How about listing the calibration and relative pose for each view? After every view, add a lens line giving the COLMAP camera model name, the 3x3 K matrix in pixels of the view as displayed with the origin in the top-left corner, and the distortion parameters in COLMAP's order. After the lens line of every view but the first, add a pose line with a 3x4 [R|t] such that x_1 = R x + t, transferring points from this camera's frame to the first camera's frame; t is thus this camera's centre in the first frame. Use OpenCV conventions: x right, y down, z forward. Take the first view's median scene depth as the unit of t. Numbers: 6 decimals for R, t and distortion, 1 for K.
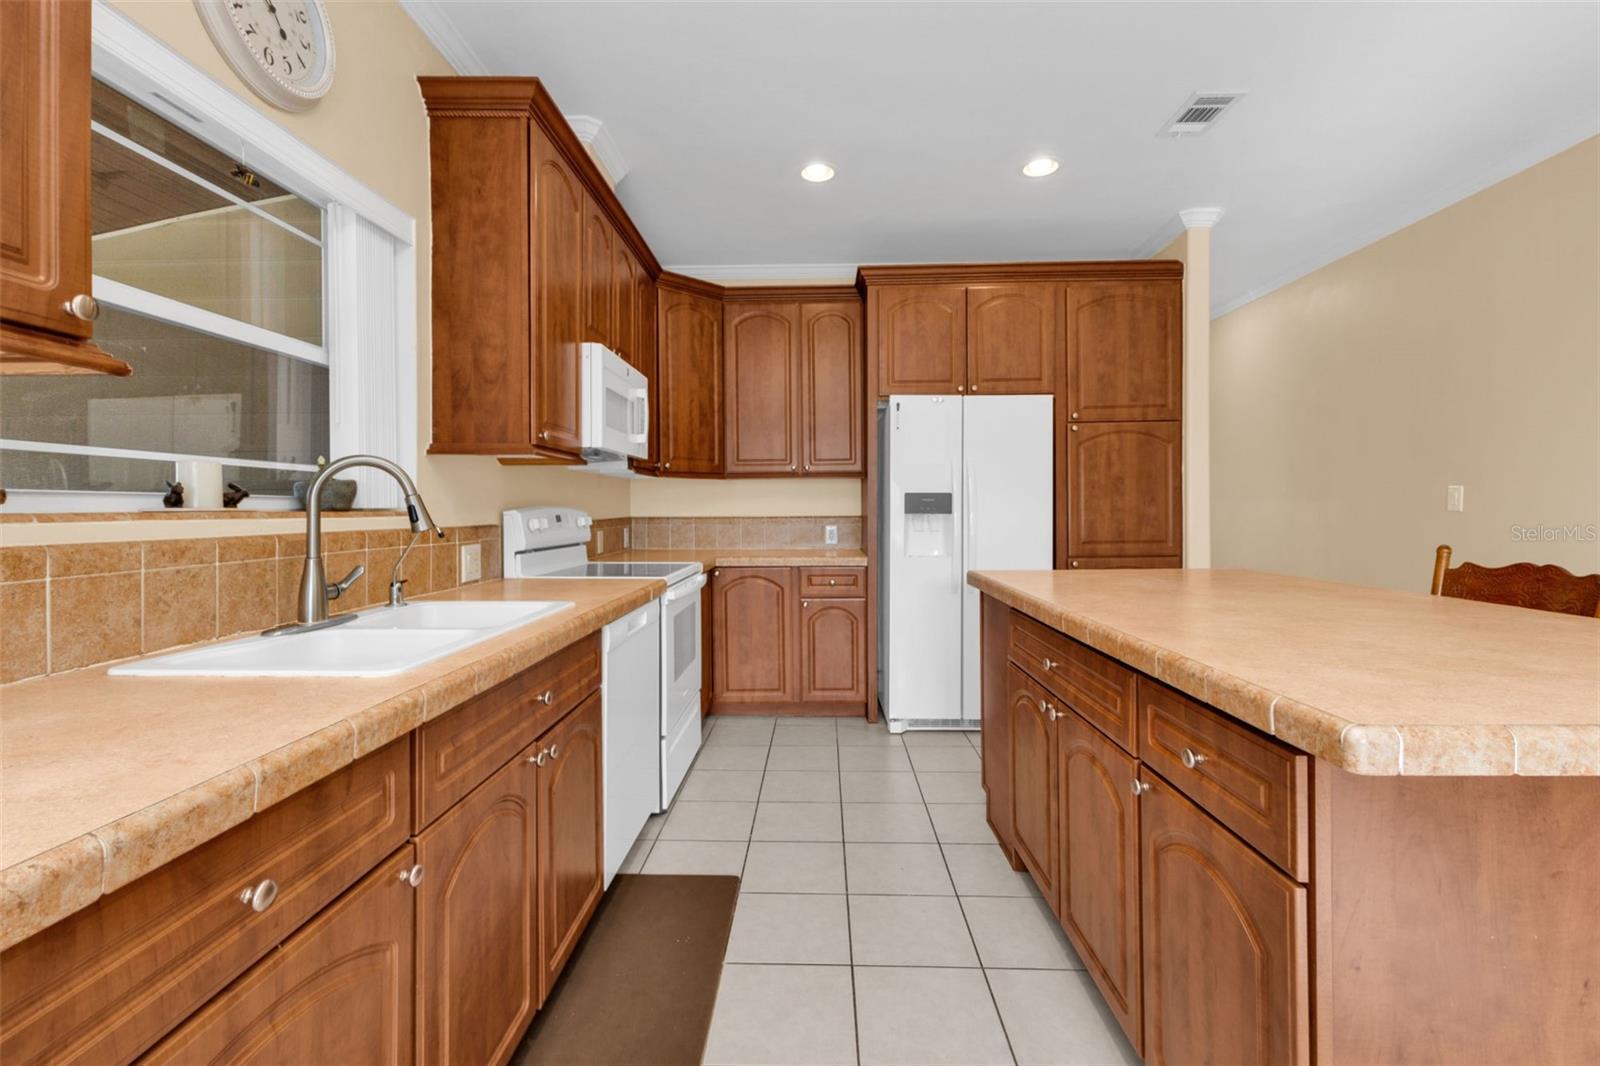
lens RADIAL K [[702.3, 0, 800.9], [0, 702.3, 514.9], [0, 0, 1]] dist [0.007153, 0.000013]
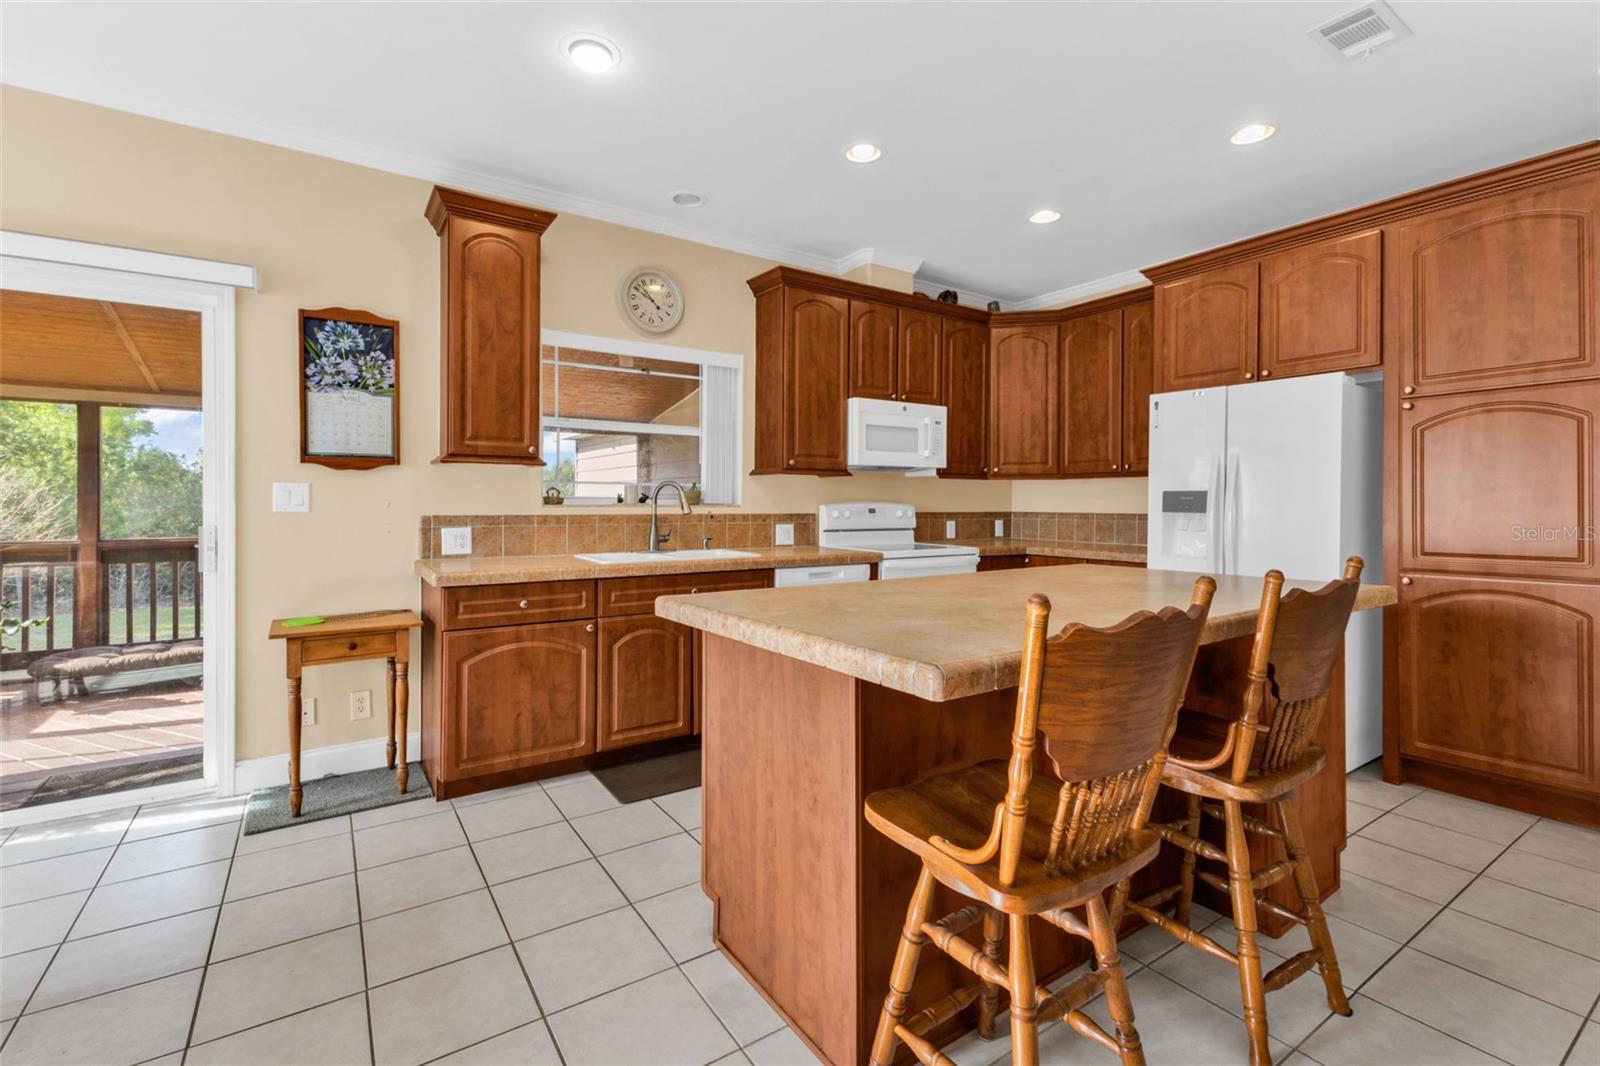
lens RADIAL K [[718.3, 0, 798.7], [0, 718.3, 505.3], [0, 0, 1]] dist [-0.000002, -0.000245]
pose [[0.579700, 0.008718, -0.814784, 0.920019], [-0.013362, 0.999910, 0.001192, -0.007264], [0.814721, 0.010196, 0.579764, -0.016151]]
